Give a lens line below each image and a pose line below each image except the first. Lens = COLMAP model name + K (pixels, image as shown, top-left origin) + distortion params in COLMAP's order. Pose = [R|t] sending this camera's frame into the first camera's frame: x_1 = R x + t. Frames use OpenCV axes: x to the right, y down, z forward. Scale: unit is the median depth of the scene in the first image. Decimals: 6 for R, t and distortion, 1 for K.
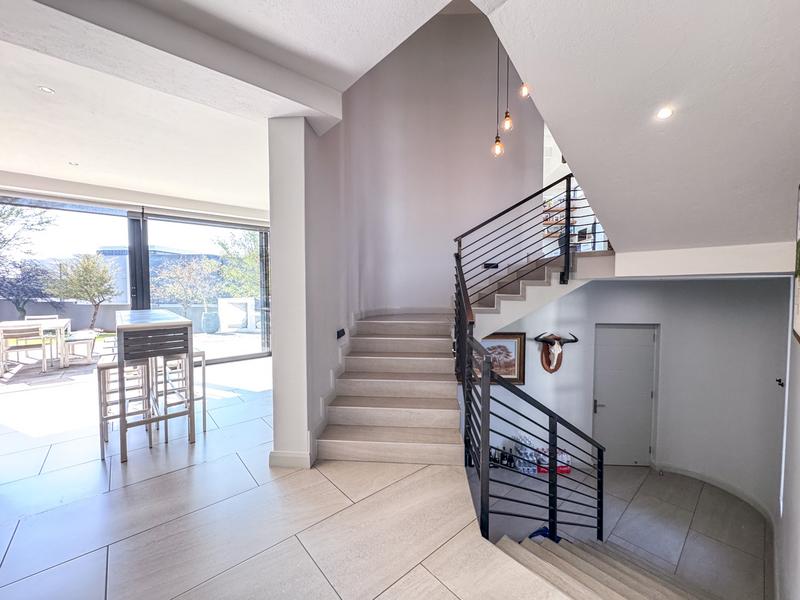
lens RADIAL K [[318.1, 0, 400.0], [0, 318.1, 300.0], [0, 0, 1]] dist [-0.001986, 0.000230]
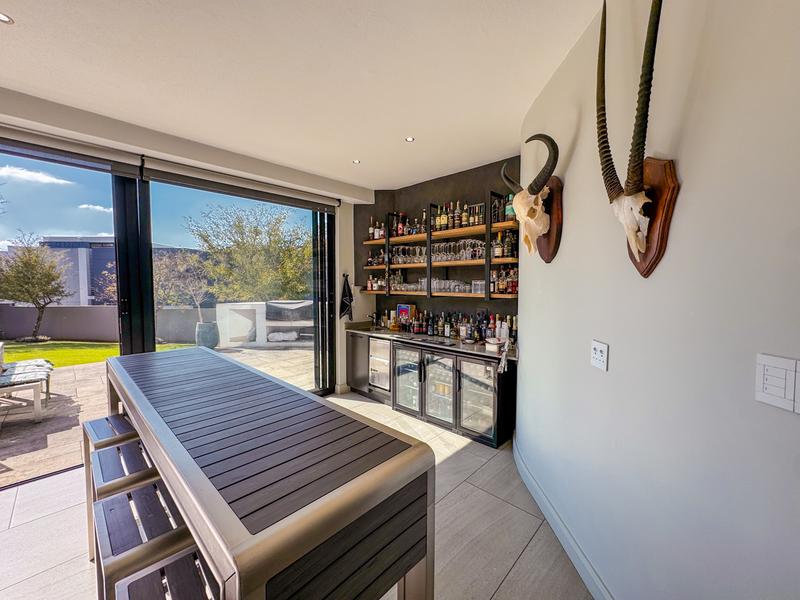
lens RADIAL K [[318.1, 0, 400.0], [0, 318.1, 300.0], [0, 0, 1]] dist [-0.001986, 0.000230]
pose [[0.996178, -0.002702, 0.087304, -0.405974], [0.001834, 0.999948, 0.010028, -0.044431], [-0.087327, -0.009829, 0.996131, 0.399760]]
